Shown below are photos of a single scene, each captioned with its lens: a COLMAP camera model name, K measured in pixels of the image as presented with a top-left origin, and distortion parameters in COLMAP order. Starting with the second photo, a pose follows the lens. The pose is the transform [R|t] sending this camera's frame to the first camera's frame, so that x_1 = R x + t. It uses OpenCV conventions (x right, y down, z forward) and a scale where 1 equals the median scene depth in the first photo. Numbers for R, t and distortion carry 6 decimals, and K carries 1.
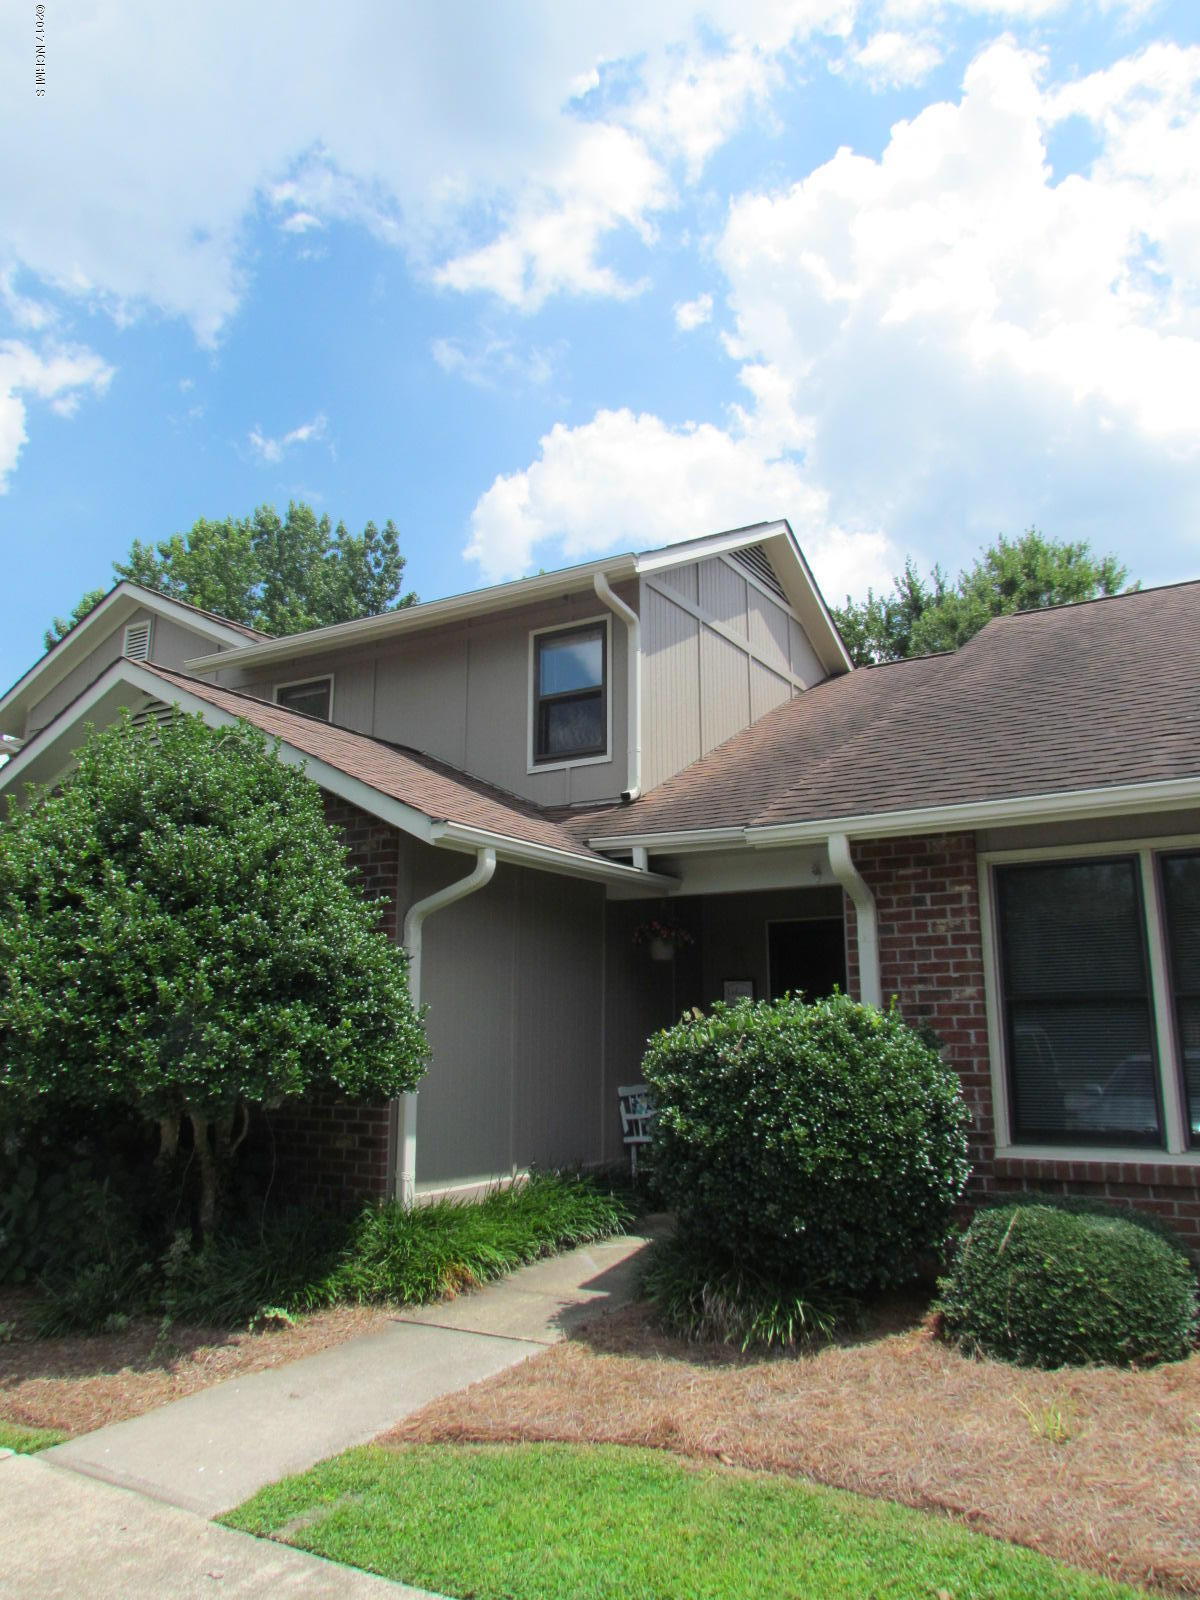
lens RADIAL K [[1141.5, 0, 600.0], [0, 1141.5, 799.6], [0, 0, 1]] dist [-0.022384, 0.010245]
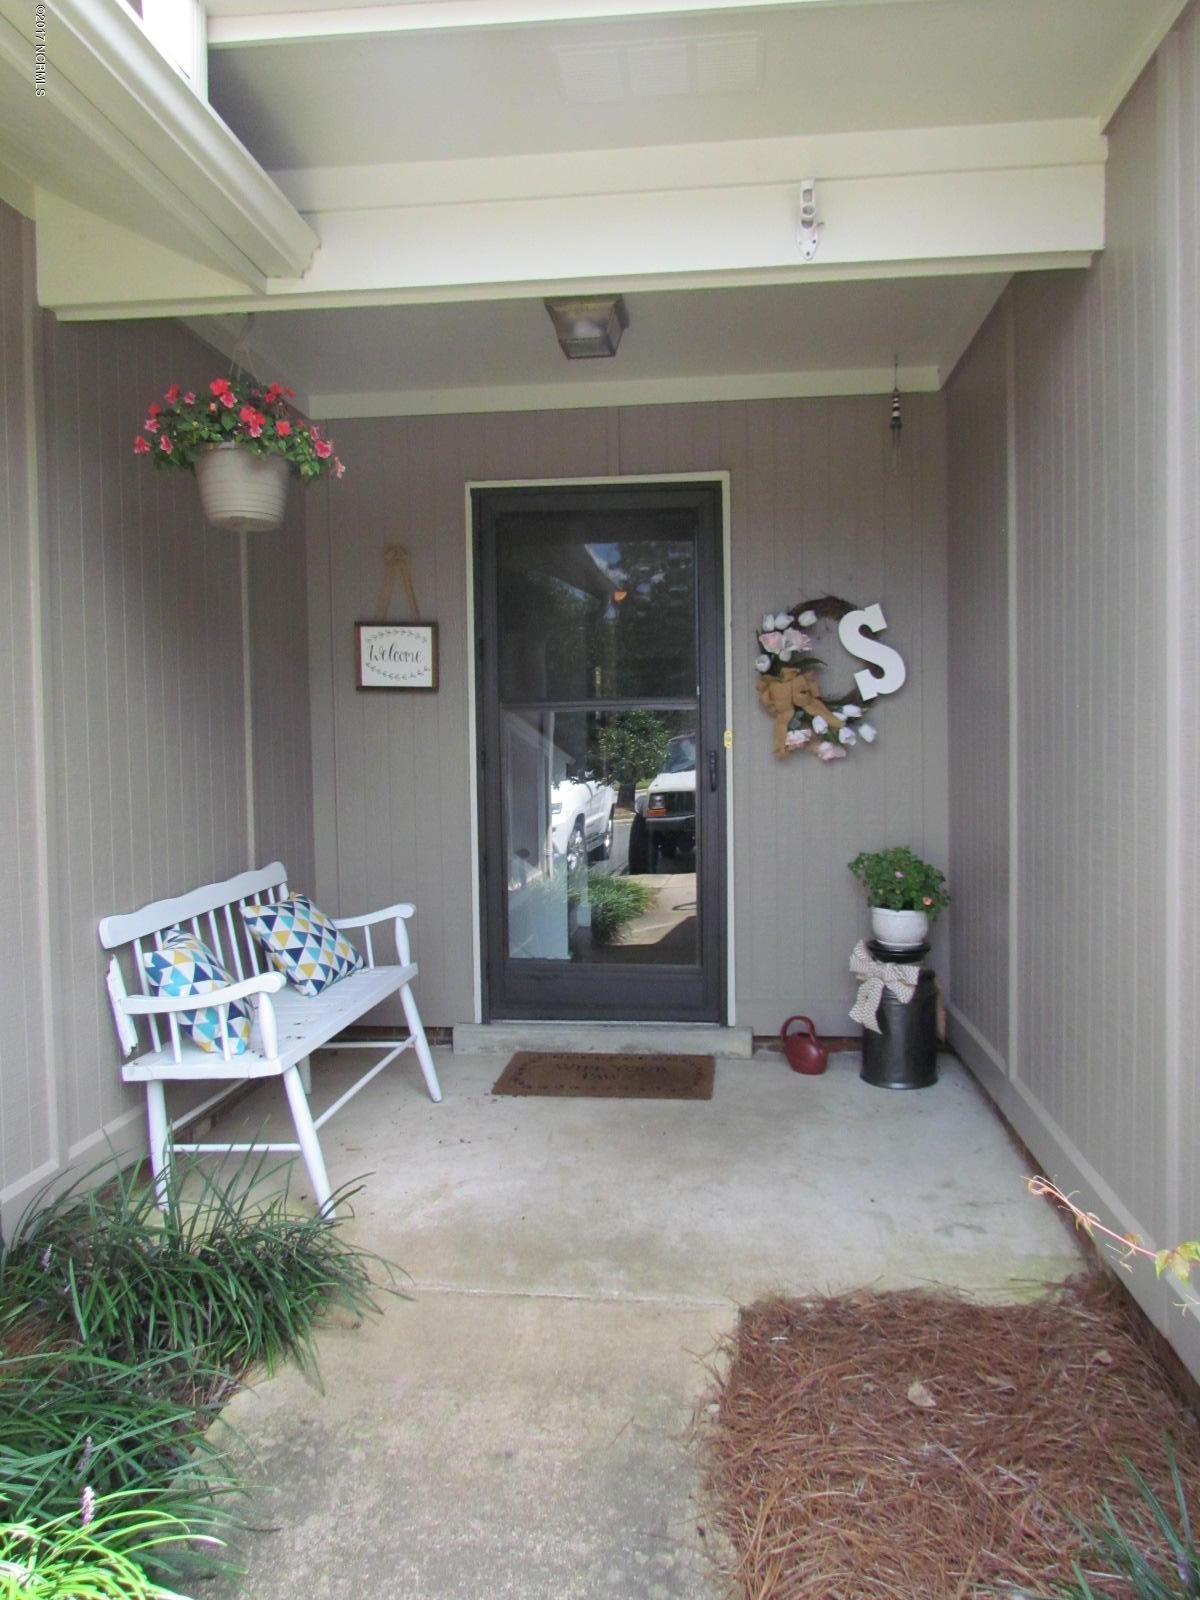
lens RADIAL K [[1141.5, 0, 601.2], [0, 1141.5, 799.5], [0, 0, 1]] dist [-0.022384, 0.010245]
pose [[0.904743, -0.040582, 0.424021, 0.009576], [-0.070243, 0.967608, 0.242487, 0.130320], [-0.420127, -0.249173, 0.872586, 0.669388]]
